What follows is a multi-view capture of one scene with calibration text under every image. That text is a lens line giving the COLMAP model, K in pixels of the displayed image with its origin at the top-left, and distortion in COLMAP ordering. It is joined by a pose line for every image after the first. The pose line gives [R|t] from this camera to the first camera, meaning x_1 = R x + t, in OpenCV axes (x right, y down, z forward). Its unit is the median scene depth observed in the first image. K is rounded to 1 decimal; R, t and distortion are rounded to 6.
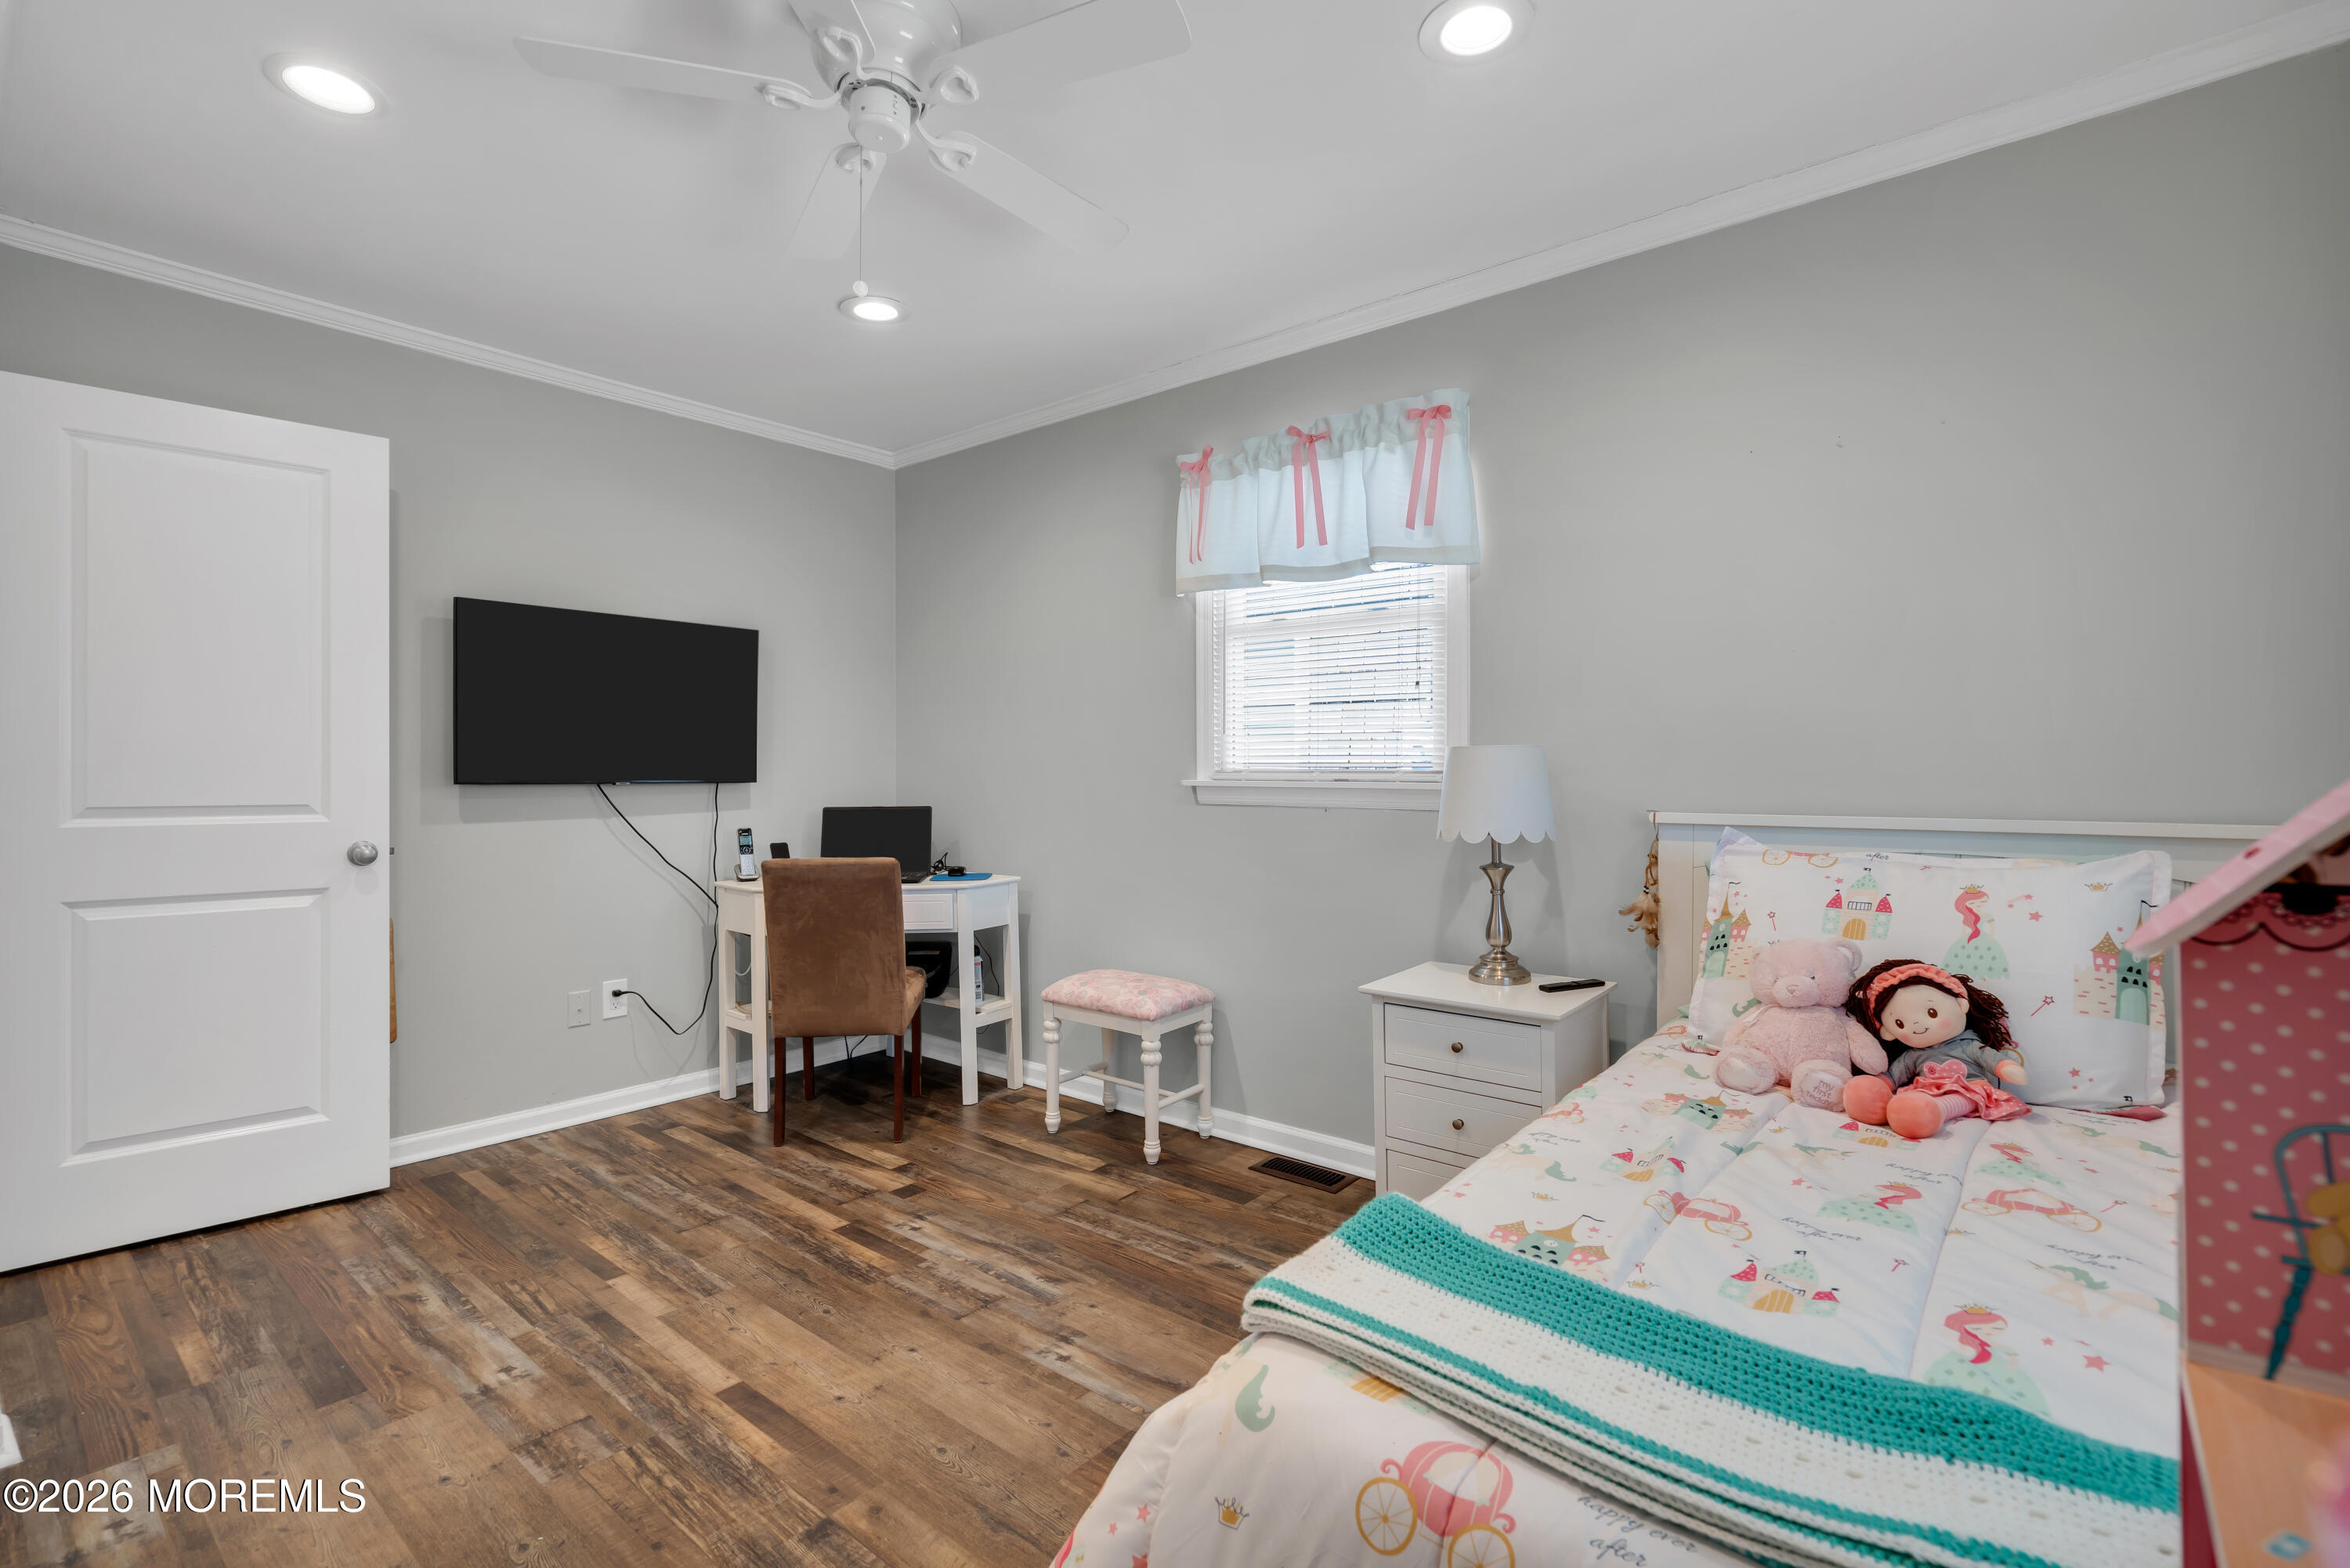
lens RADIAL K [[1068.1, 0, 1153.0], [0, 1068.1, 785.6], [0, 0, 1]] dist [-0.005879, 0.002596]
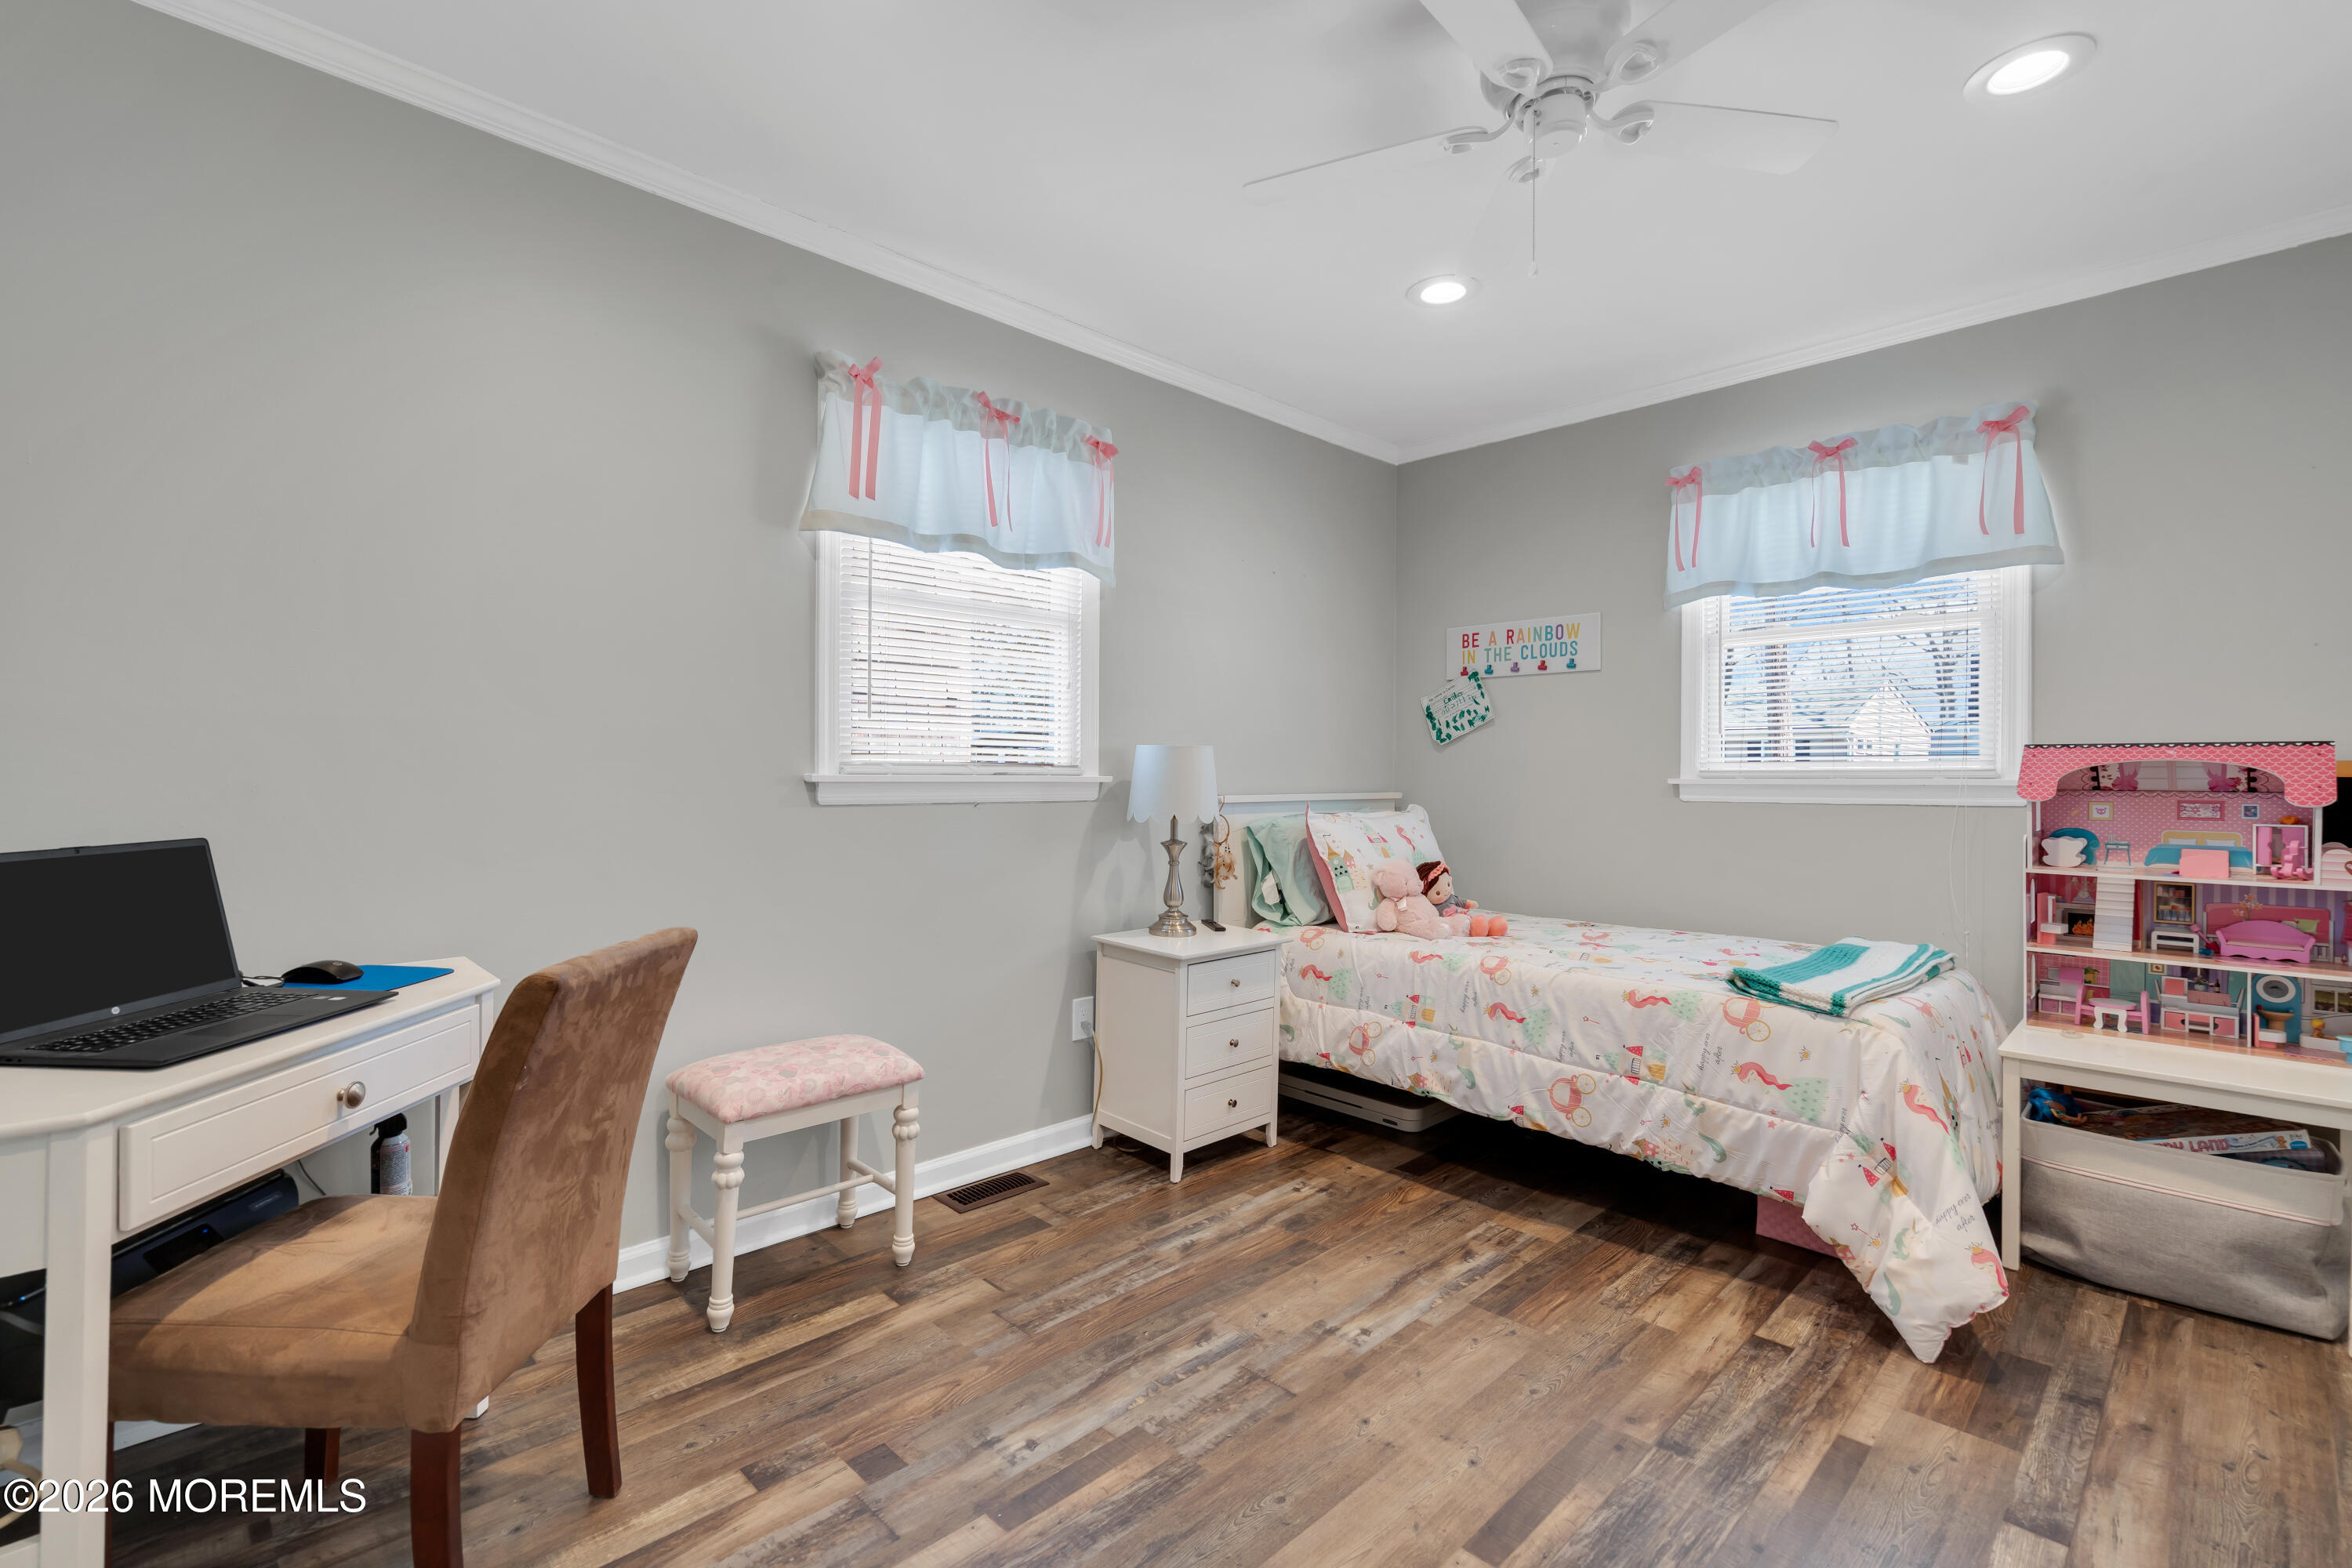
lens RADIAL K [[1069.1, 0, 1160.0], [0, 1069.1, 785.5], [0, 0, 1]] dist [-0.005879, 0.002596]
pose [[0.095422, -0.015322, 0.995319, -0.844085], [0.005312, 0.999875, 0.014883, -0.008825], [-0.995423, 0.003867, 0.095491, 0.821134]]
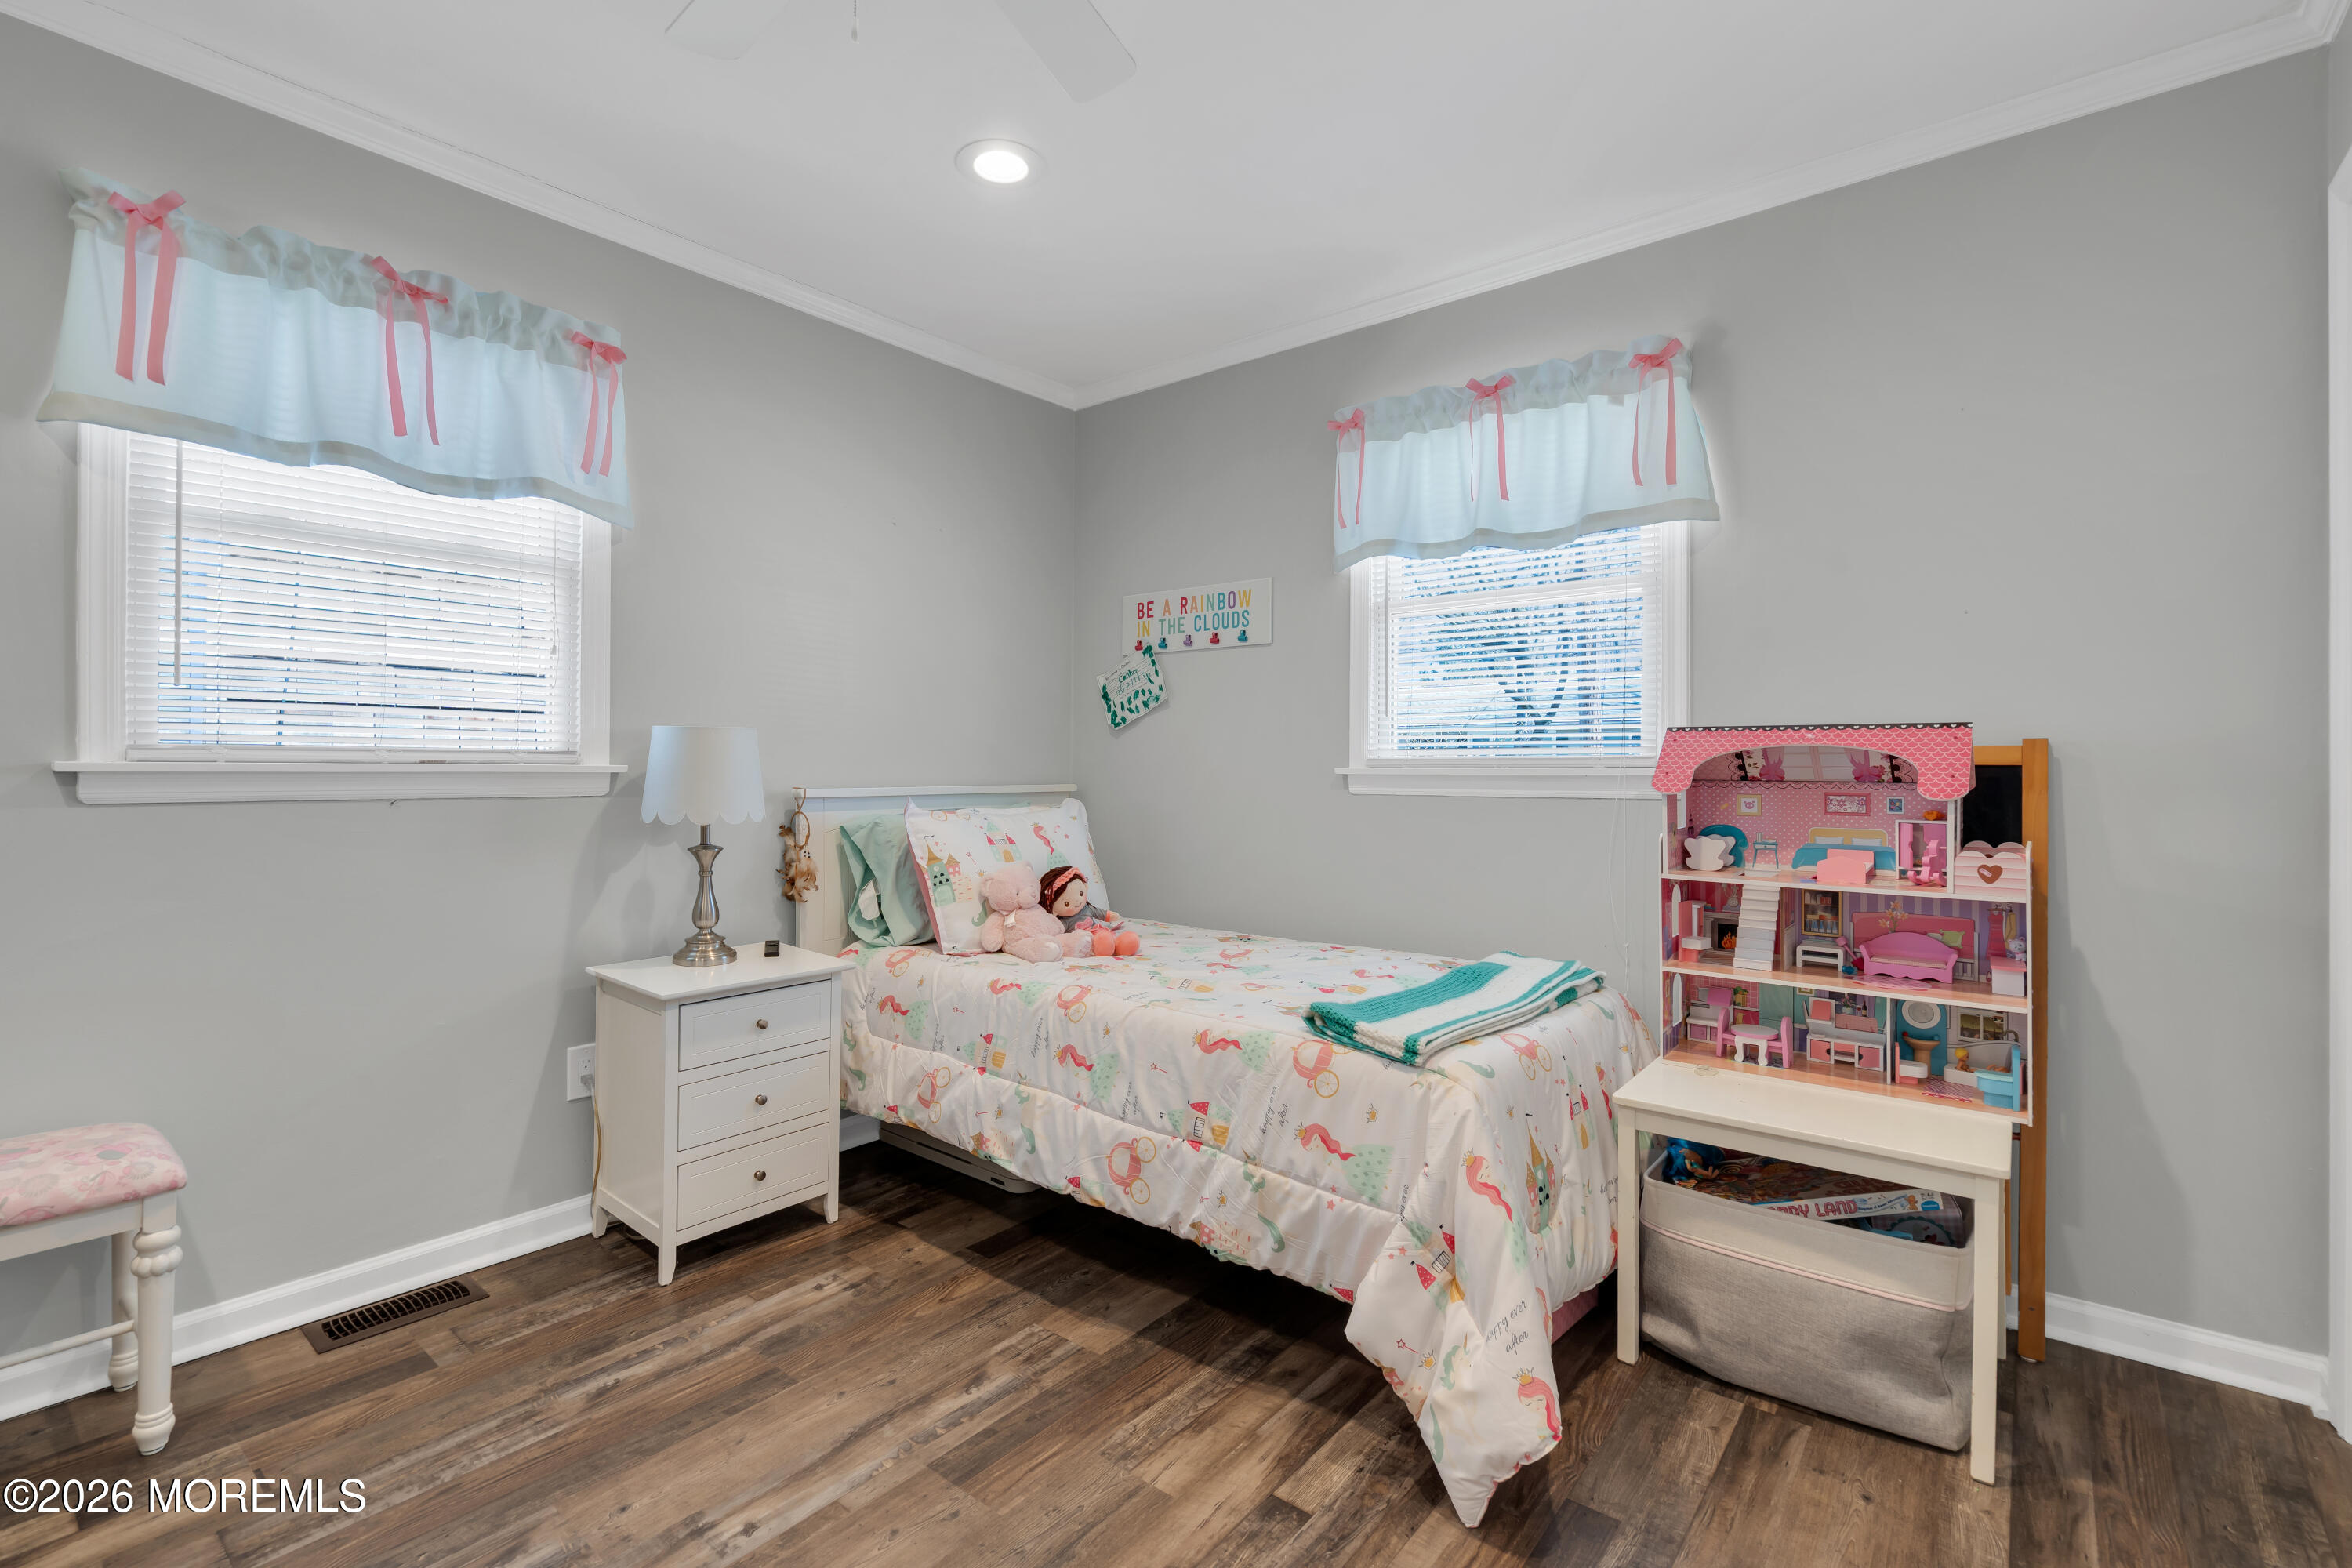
lens RADIAL K [[1069.1, 0, 1182.1], [0, 1069.1, 764.4], [0, 0, 1]] dist [-0.005879, 0.002596]
pose [[-0.018329, -0.003634, 0.999825, -0.627742], [0.004642, 0.999982, 0.003720, -0.003503], [-0.999821, 0.004710, -0.018312, 0.526290]]
